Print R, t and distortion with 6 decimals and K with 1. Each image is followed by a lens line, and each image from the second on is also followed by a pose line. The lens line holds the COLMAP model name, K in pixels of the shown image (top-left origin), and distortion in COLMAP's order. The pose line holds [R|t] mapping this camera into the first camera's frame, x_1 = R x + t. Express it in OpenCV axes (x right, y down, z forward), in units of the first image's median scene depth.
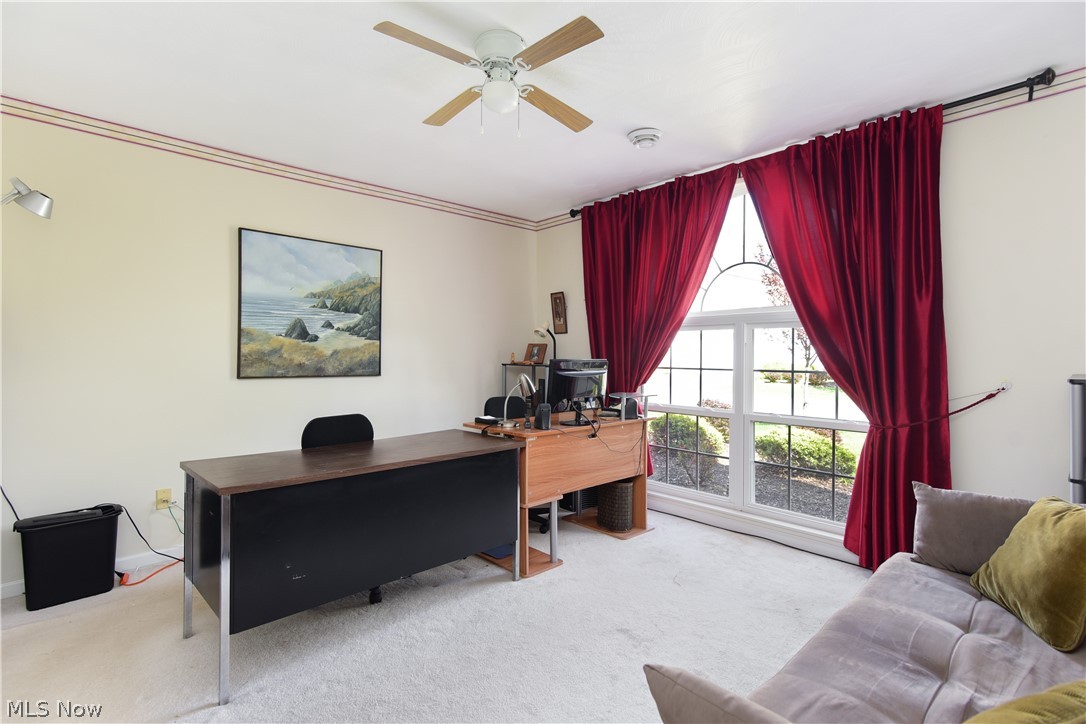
lens RADIAL K [[511.3, 0, 528.4], [0, 511.3, 362.8], [0, 0, 1]] dist [0.038101, -0.000365]
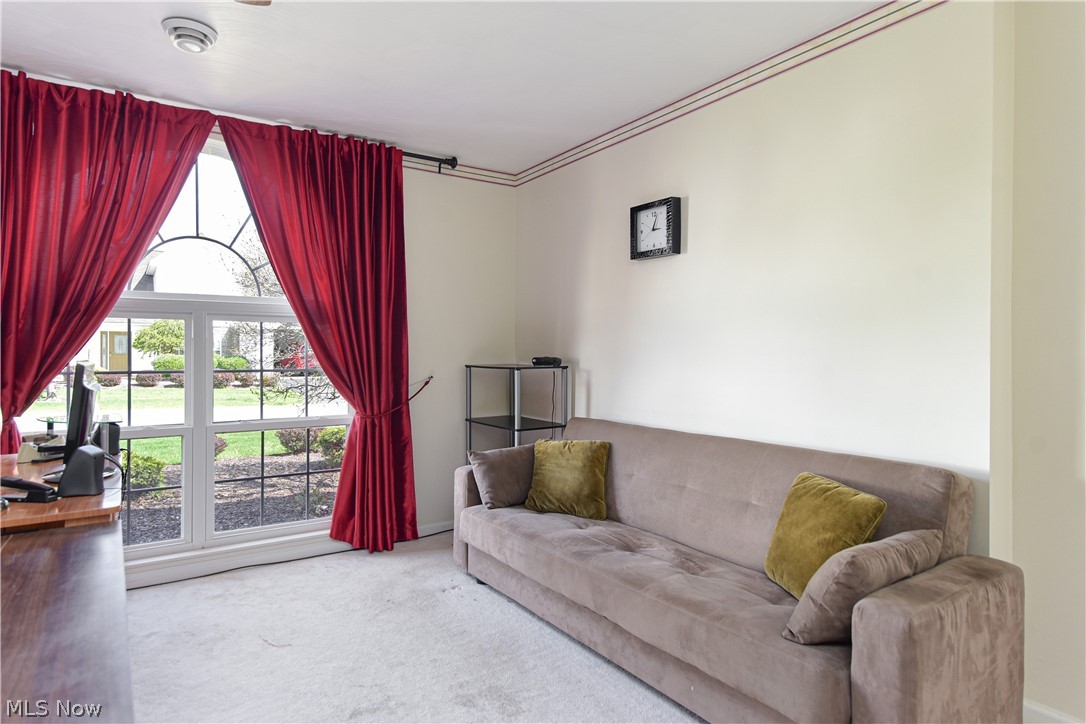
lens RADIAL K [[538.9, 0, 548.5], [0, 538.9, 358.7], [0, 0, 1]] dist [0.003664, 0.001076]
pose [[0.215715, -0.011623, 0.976387, -0.337110], [0.017930, 0.999808, 0.007941, -0.003267], [-0.976292, 0.015793, 0.215882, 0.348246]]
